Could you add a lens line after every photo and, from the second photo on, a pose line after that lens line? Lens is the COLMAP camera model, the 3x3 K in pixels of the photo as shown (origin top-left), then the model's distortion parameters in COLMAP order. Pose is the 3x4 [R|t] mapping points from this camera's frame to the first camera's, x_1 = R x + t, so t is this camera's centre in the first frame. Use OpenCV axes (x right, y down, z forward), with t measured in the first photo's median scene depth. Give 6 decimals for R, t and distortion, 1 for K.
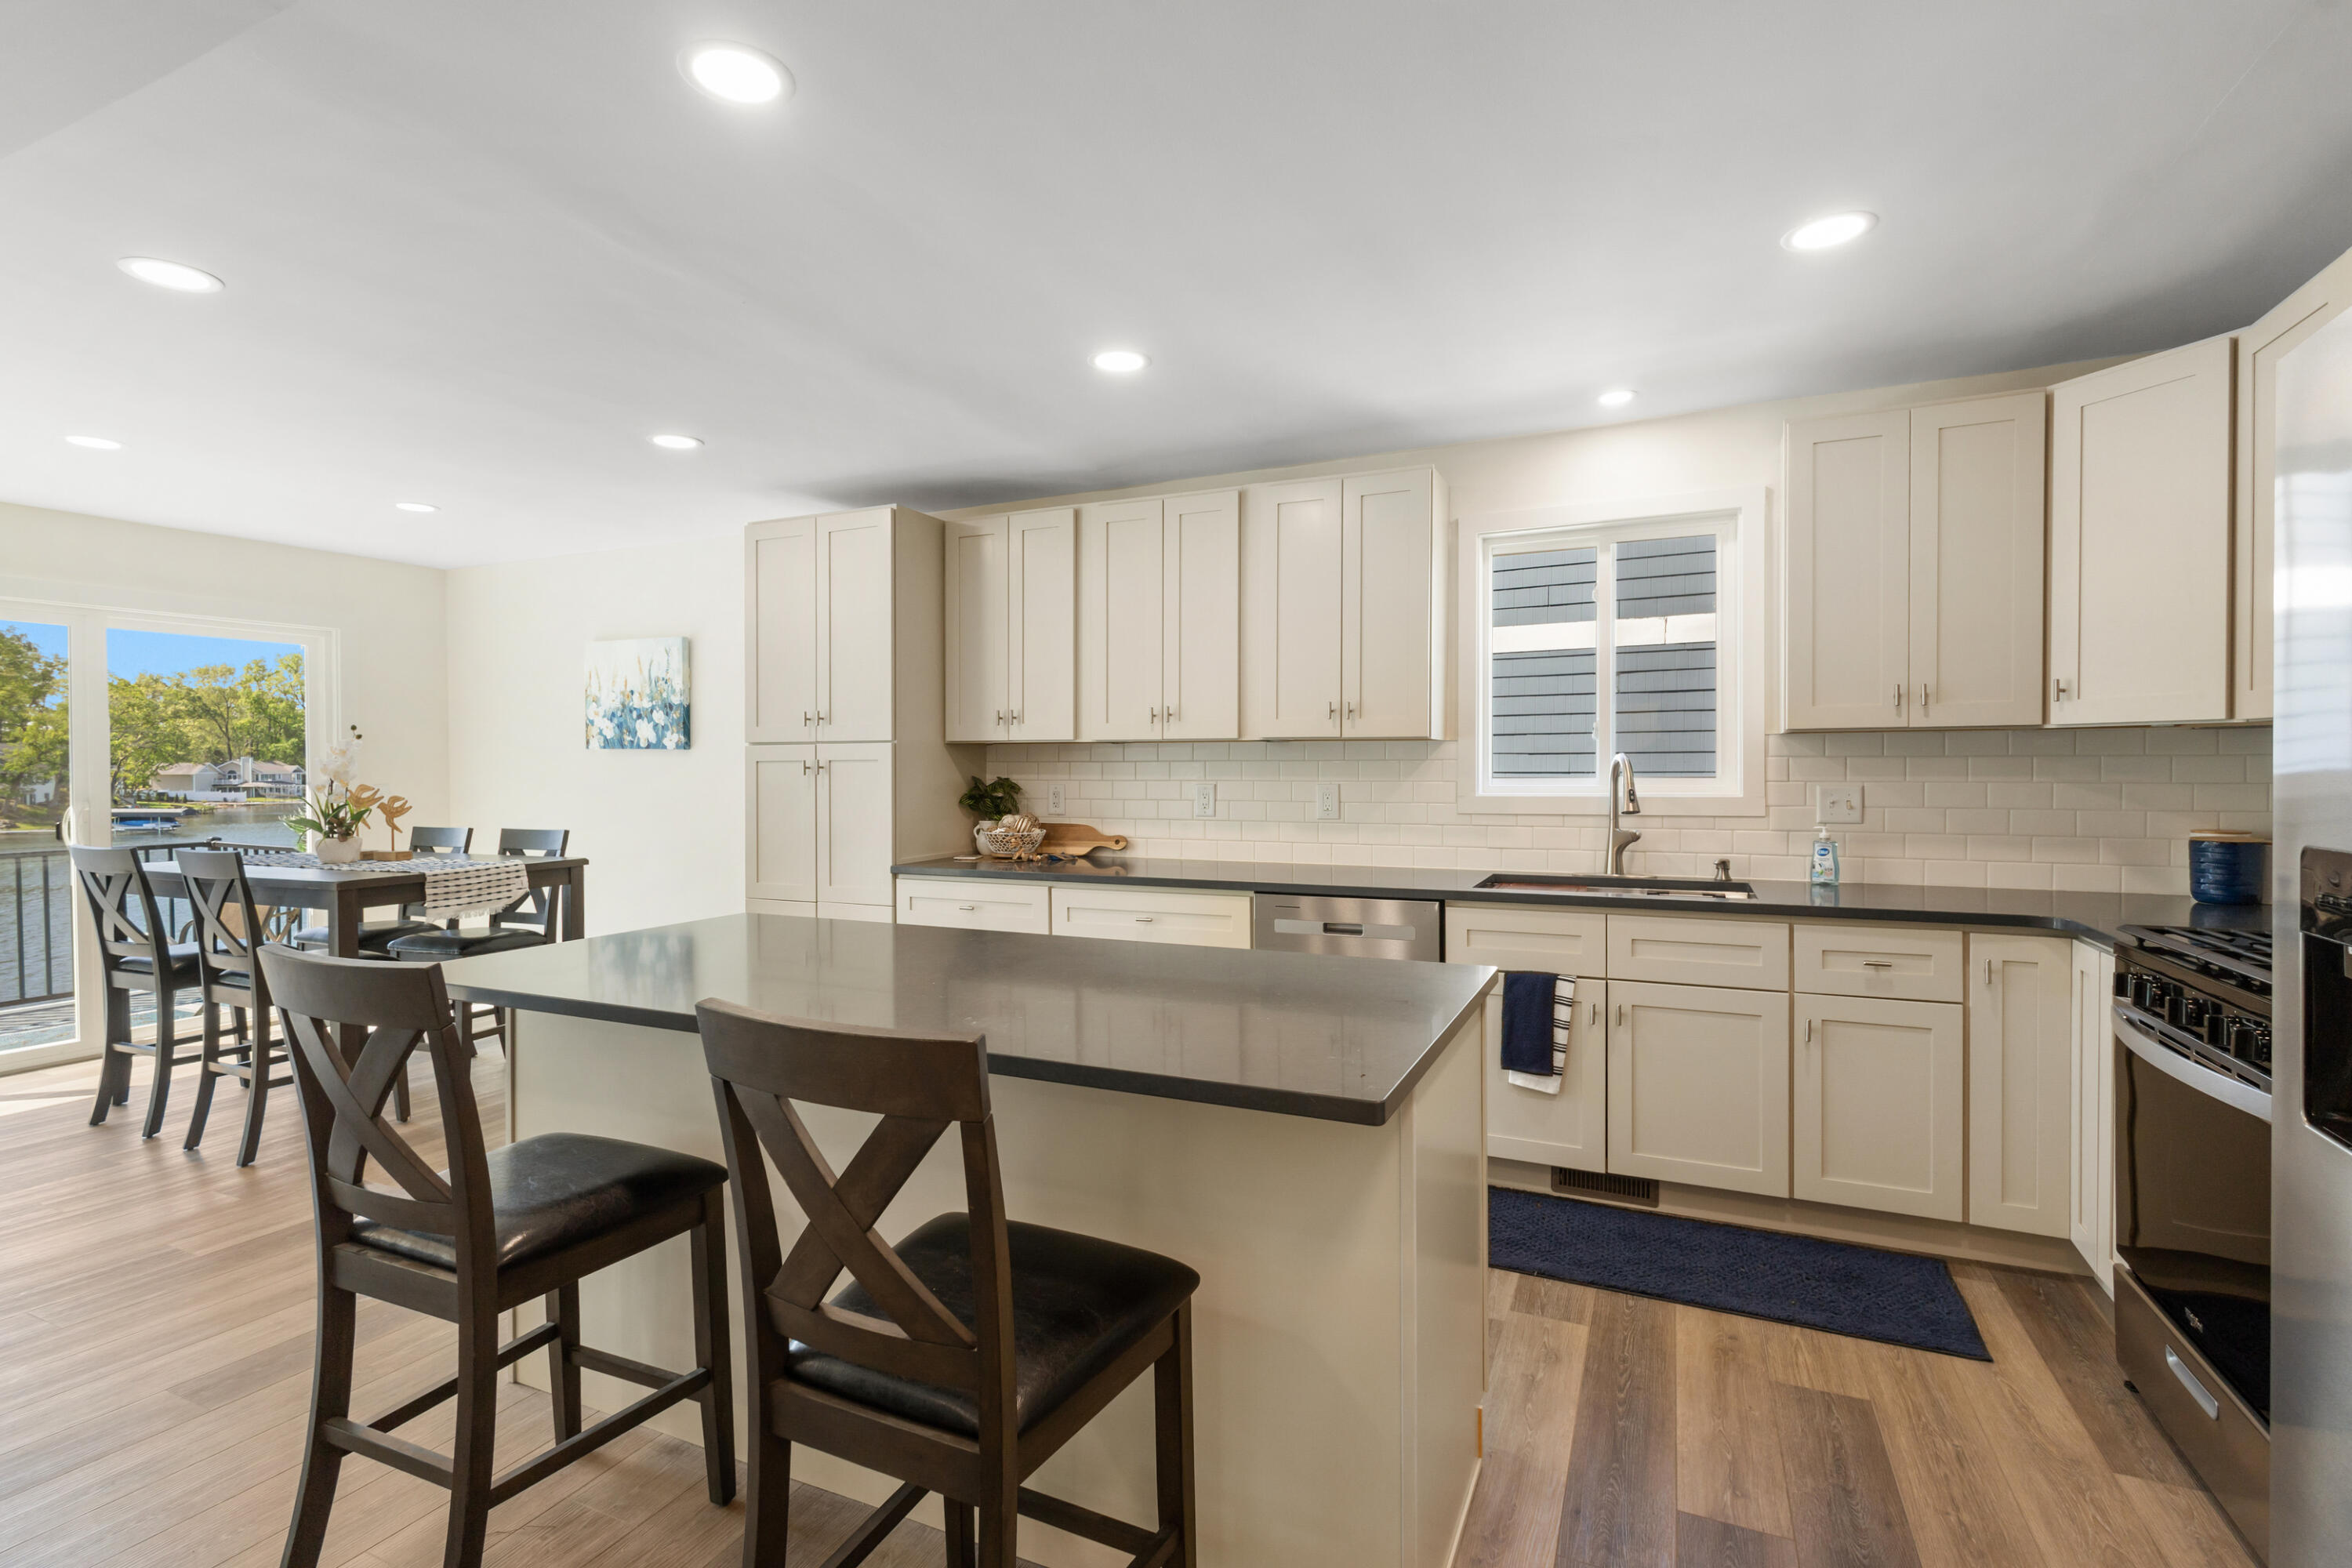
lens RADIAL K [[1087.2, 0, 1183.5], [0, 1087.2, 780.3], [0, 0, 1]] dist [0.004580, -0.000497]
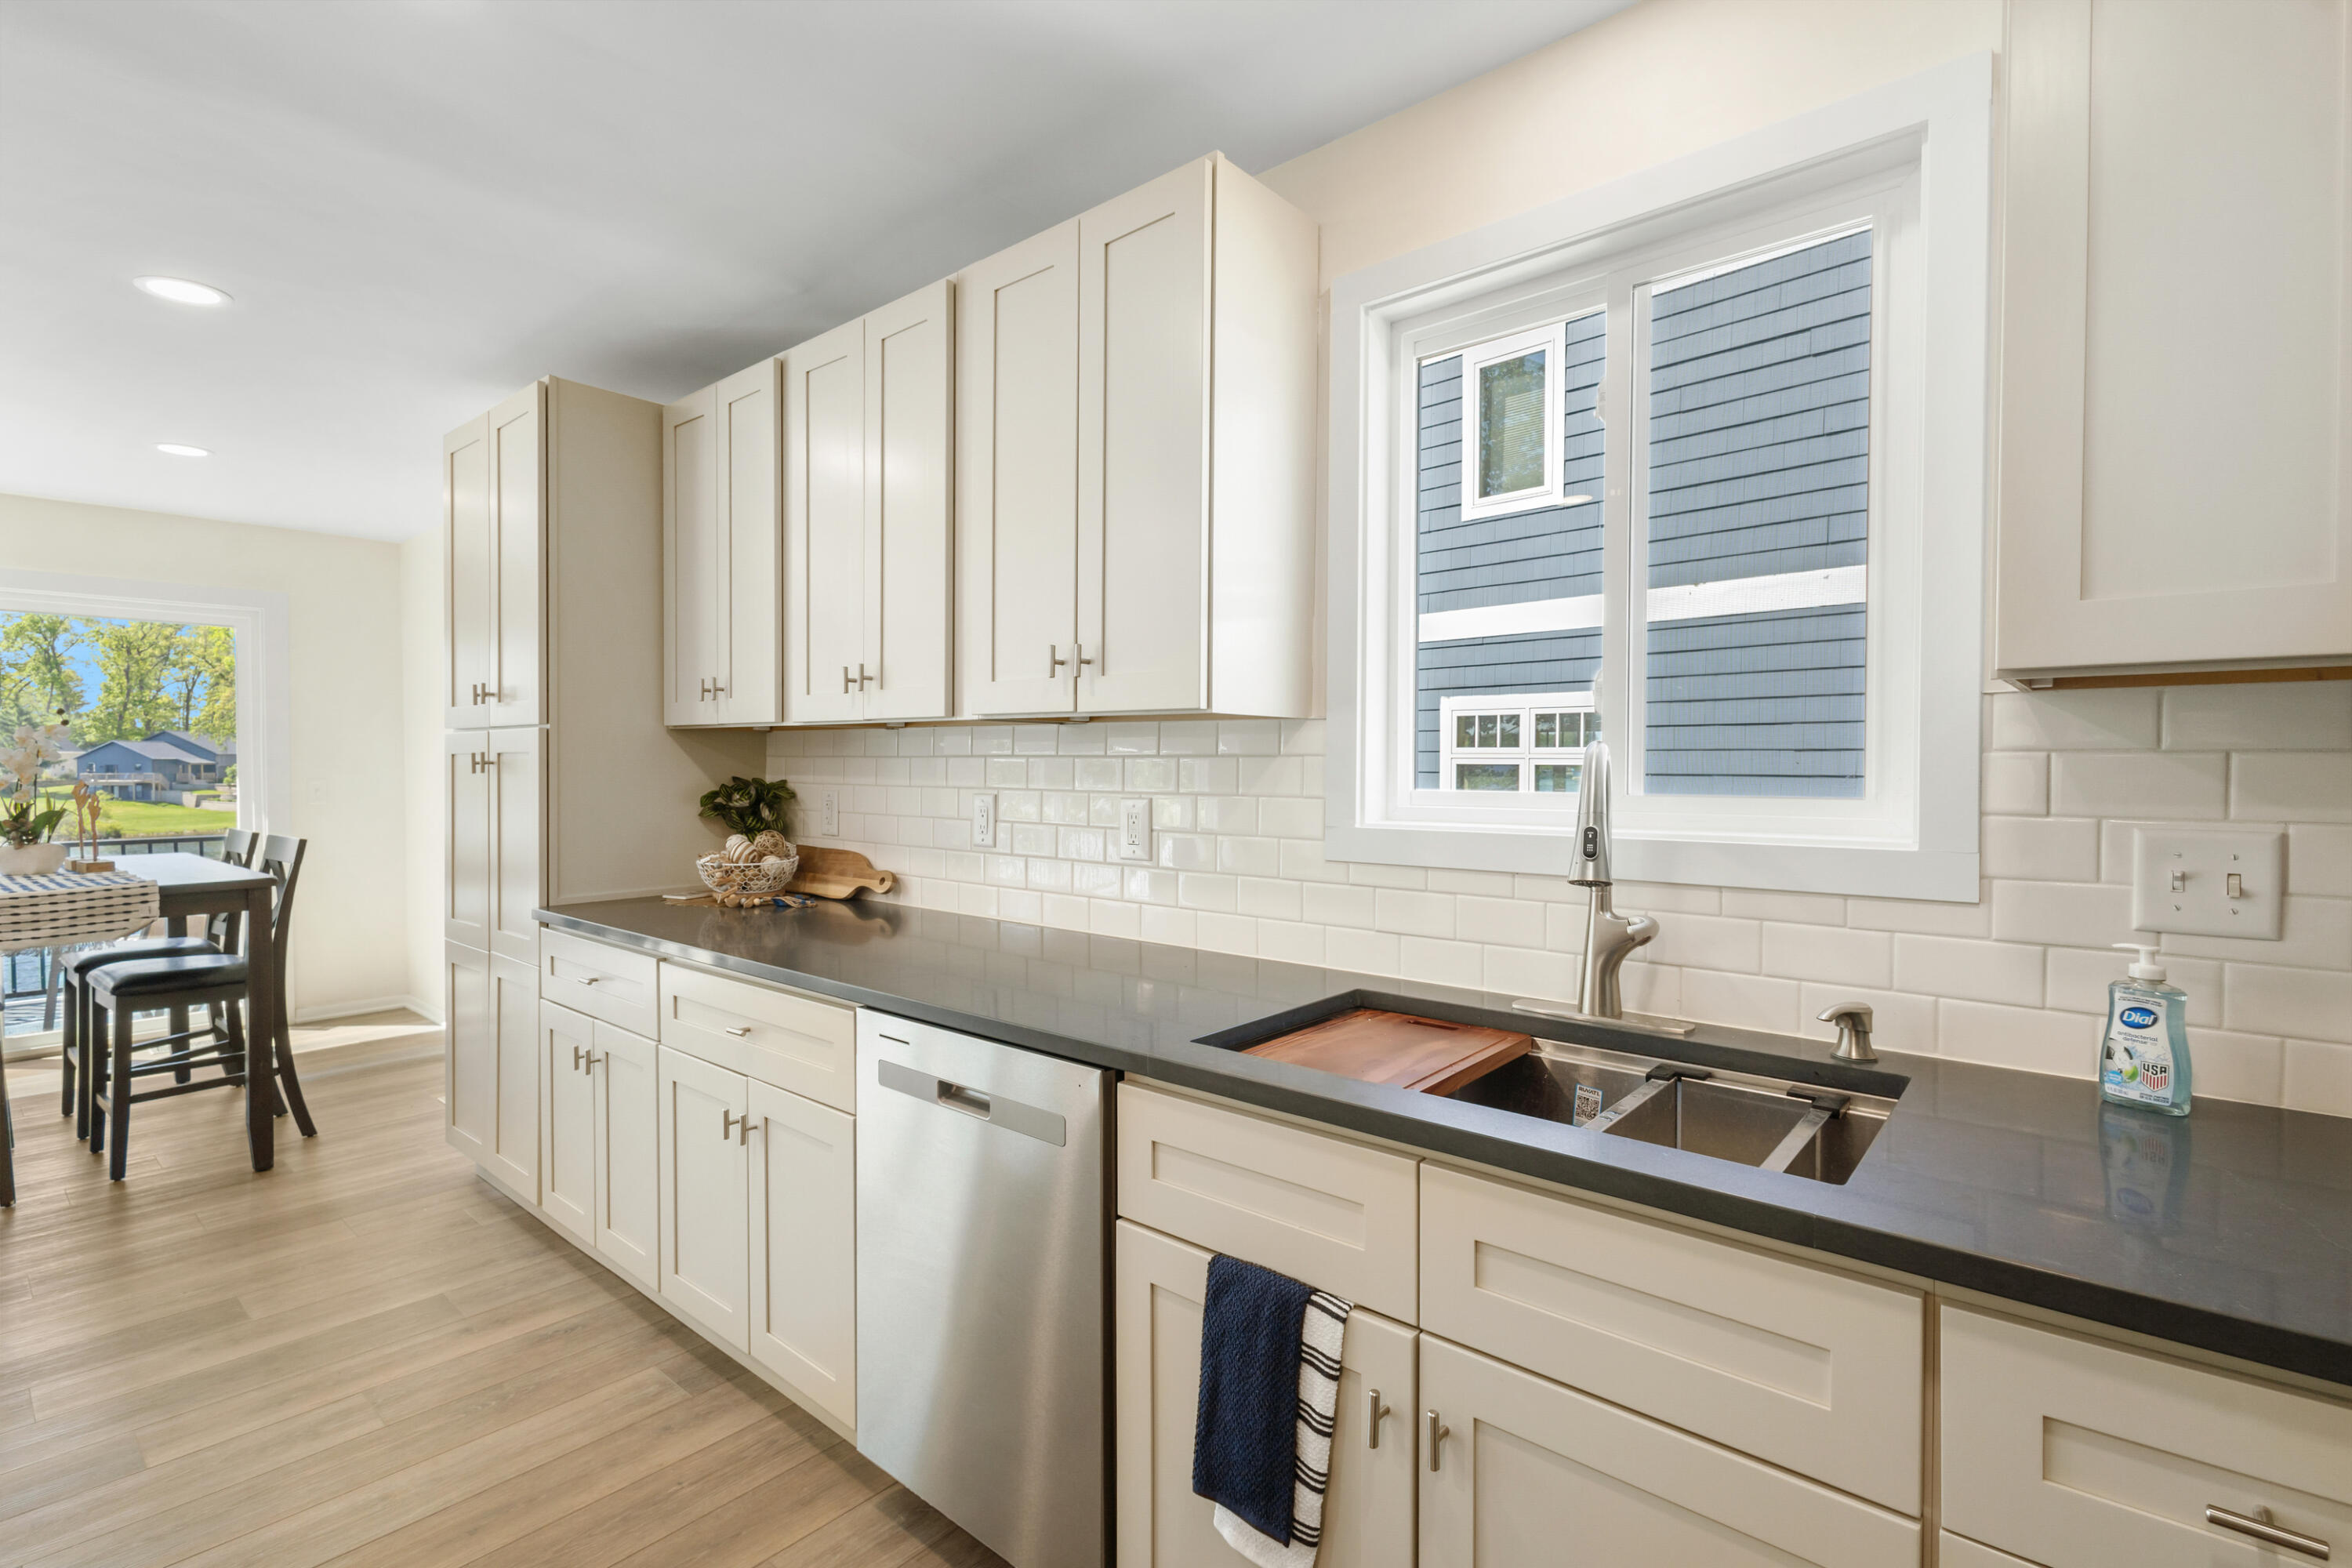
lens RADIAL K [[1087.2, 0, 1183.5], [0, 1087.2, 780.3], [0, 0, 1]] dist [0.004580, -0.000497]
pose [[0.958972, 0.009913, -0.283328, 0.340526], [-0.008440, 0.999944, 0.006419, -0.010093], [0.283375, -0.003764, 0.959002, 0.499307]]
